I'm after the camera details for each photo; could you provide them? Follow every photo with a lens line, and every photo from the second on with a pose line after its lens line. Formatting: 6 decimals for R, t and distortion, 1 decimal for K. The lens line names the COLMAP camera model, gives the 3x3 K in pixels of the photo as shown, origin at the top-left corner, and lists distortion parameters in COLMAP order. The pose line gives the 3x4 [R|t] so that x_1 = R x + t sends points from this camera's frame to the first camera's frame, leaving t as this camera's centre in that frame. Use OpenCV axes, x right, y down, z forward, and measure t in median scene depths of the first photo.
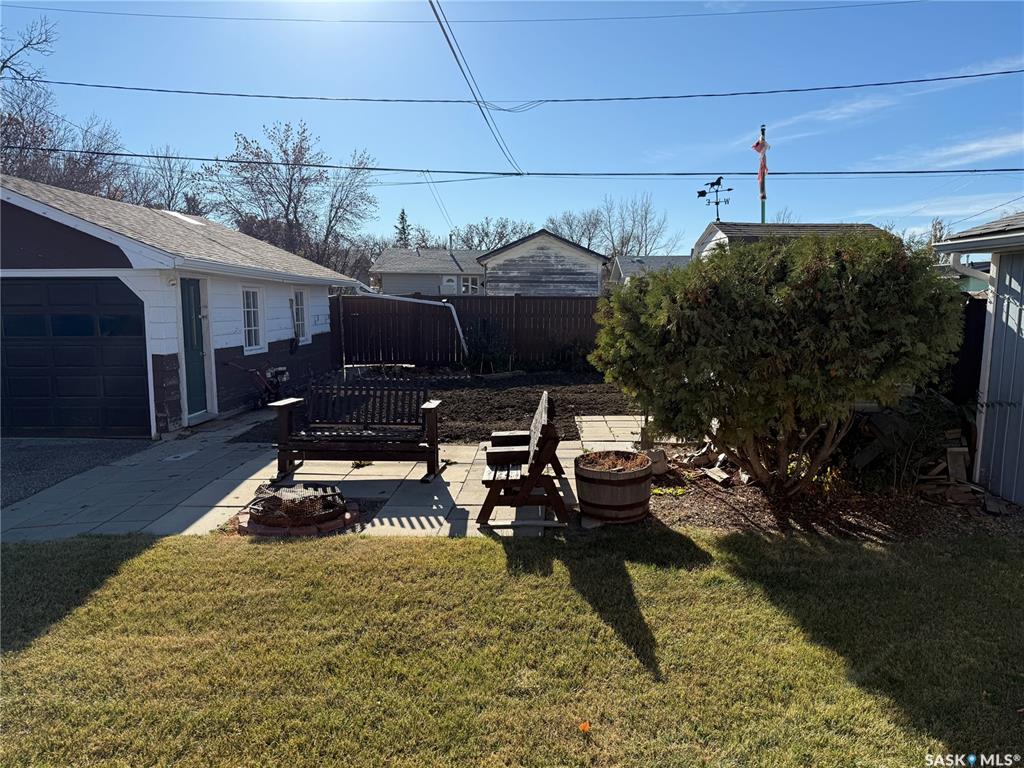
lens RADIAL K [[716.2, 0, 520.7], [0, 716.2, 392.6], [0, 0, 1]] dist [0.009590, -0.021679]
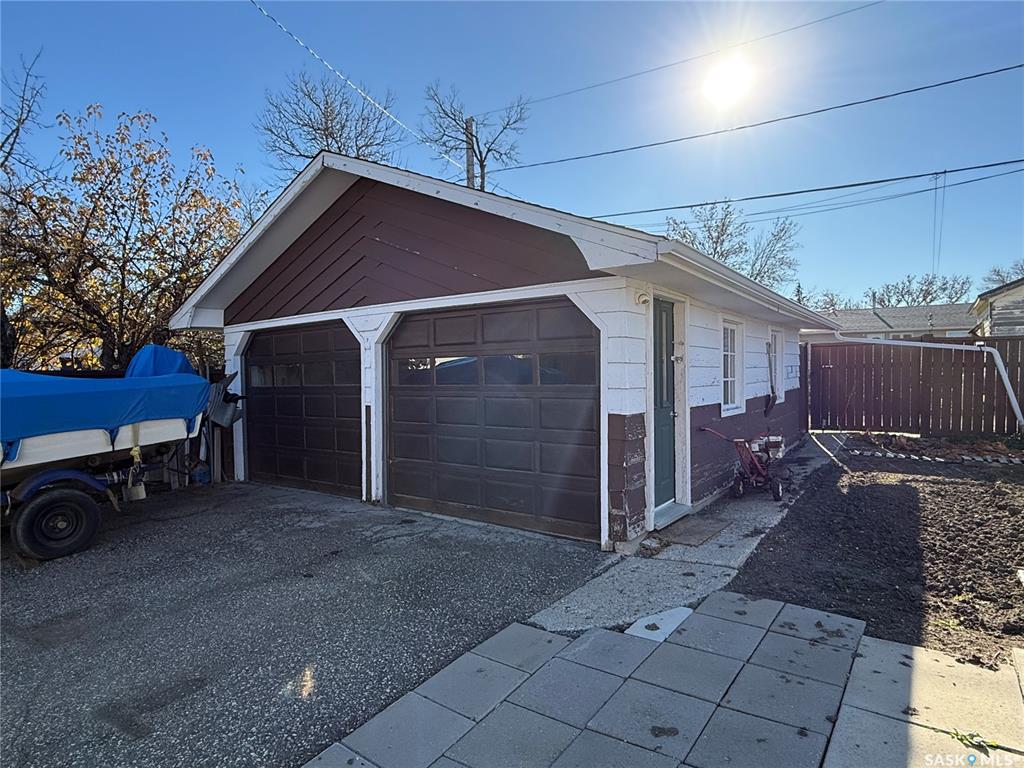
lens RADIAL K [[570.6, 0, 514.5], [0, 570.6, 386.2], [0, 0, 1]] dist [0.011067, -0.000987]
pose [[0.821961, 0.003492, -0.569534, -0.226779], [-0.057841, 0.995323, -0.077374, -0.026052], [0.566600, 0.096541, 0.818318, 0.413691]]
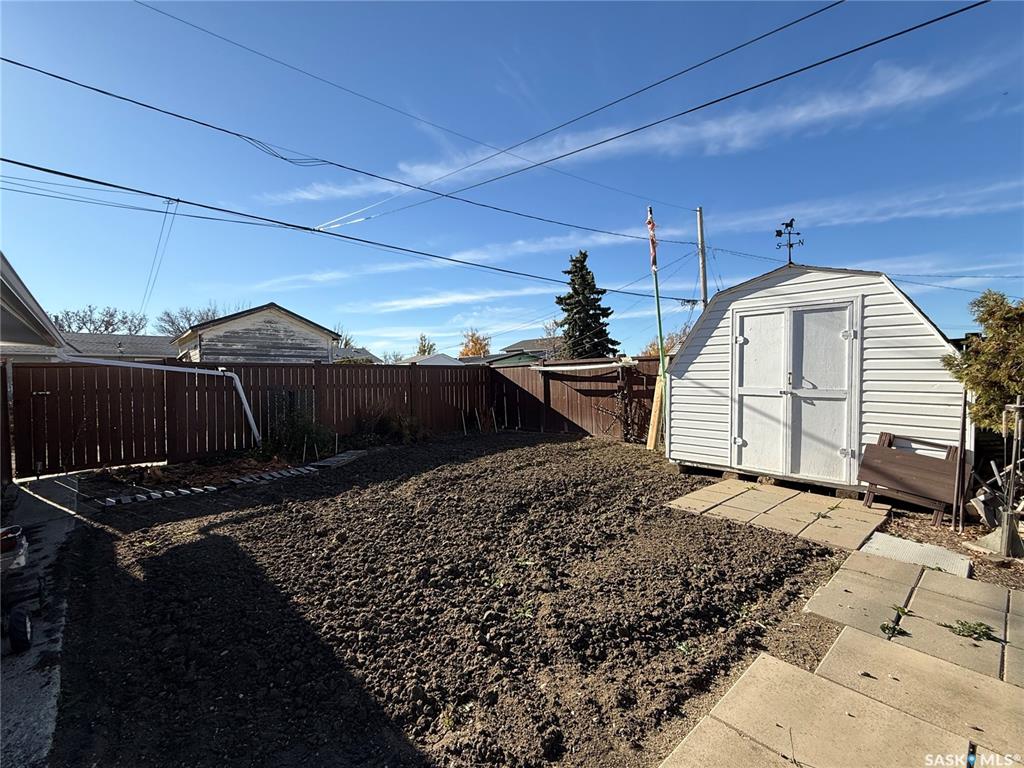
lens RADIAL K [[446.3, 0, 511.8], [0, 446.3, 383.5], [0, 0, 1]] dist [-0.000730, 0.000140]
pose [[0.720822, -0.025348, 0.692657, -0.300766], [0.110399, 0.990772, -0.078630, -0.061217], [-0.684272, 0.133147, 0.716968, 0.649971]]
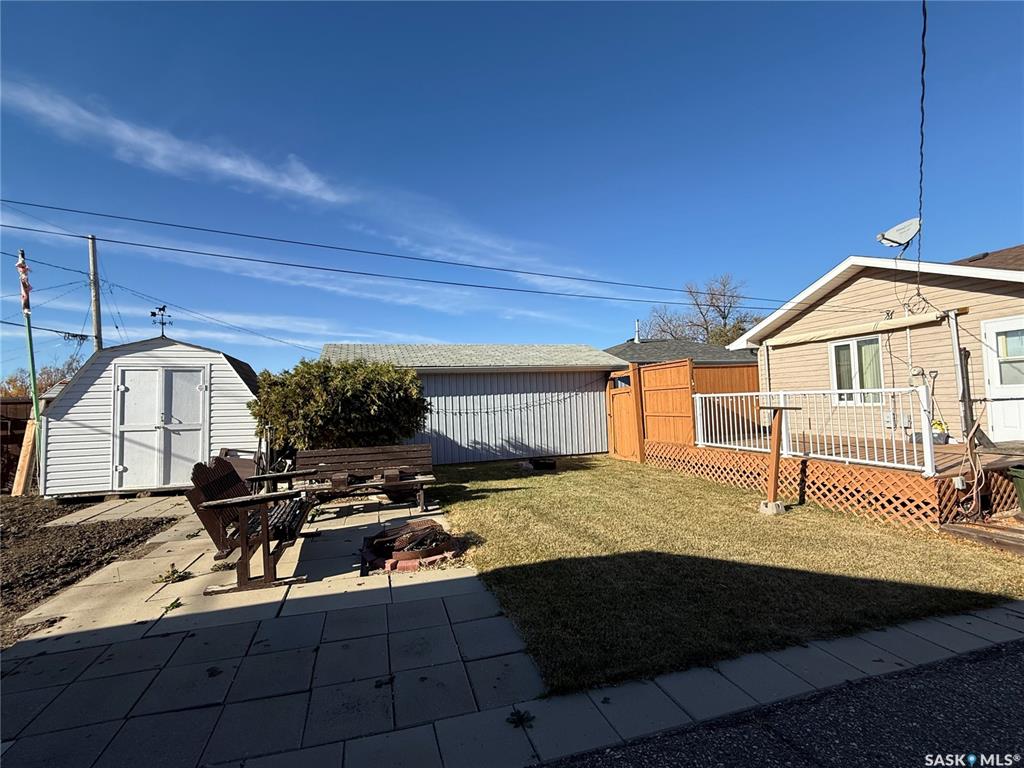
lens RADIAL K [[446.3, 0, 514.0], [0, 446.3, 381.8], [0, 0, 1]] dist [-0.000730, 0.000140]
pose [[-0.333411, 0.052260, 0.941332, -0.544129], [0.158533, 0.987353, 0.001336, -0.042147], [-0.929357, 0.149677, -0.337479, 0.526413]]
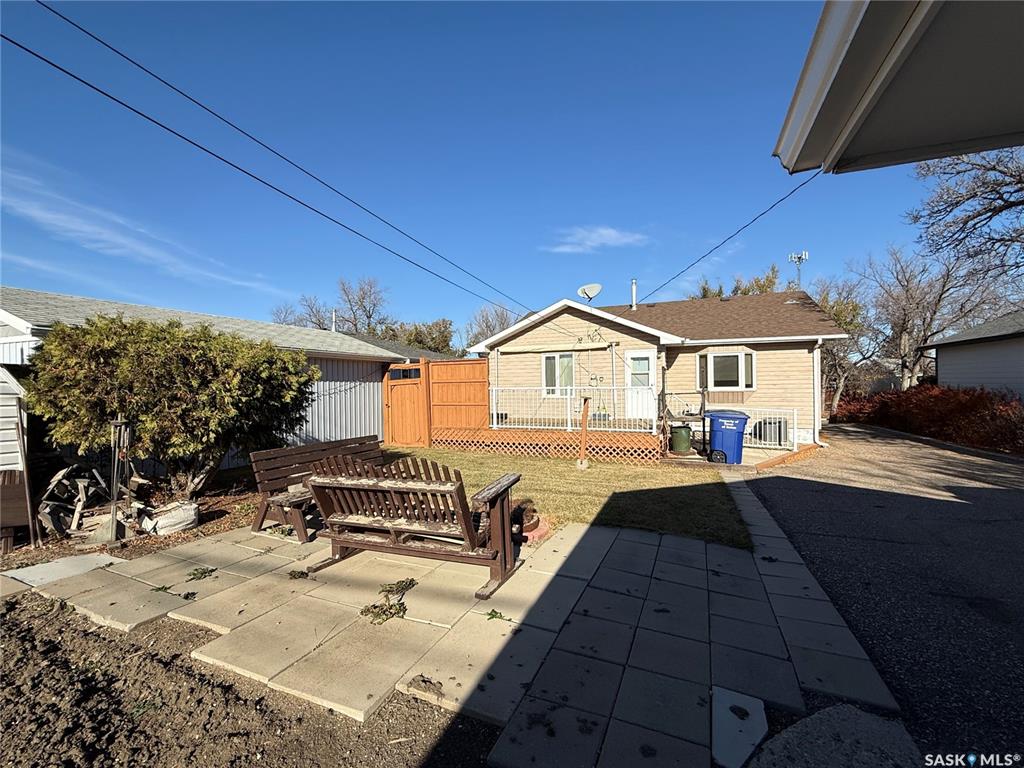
lens RADIAL K [[446.3, 0, 509.8], [0, 446.3, 392.3], [0, 0, 1]] dist [-0.000730, 0.000140]
pose [[-0.934492, 0.003514, 0.355967, -0.303500], [0.055948, 0.988974, 0.137114, -0.087928], [-0.351561, 0.148048, -0.924385, 0.846322]]
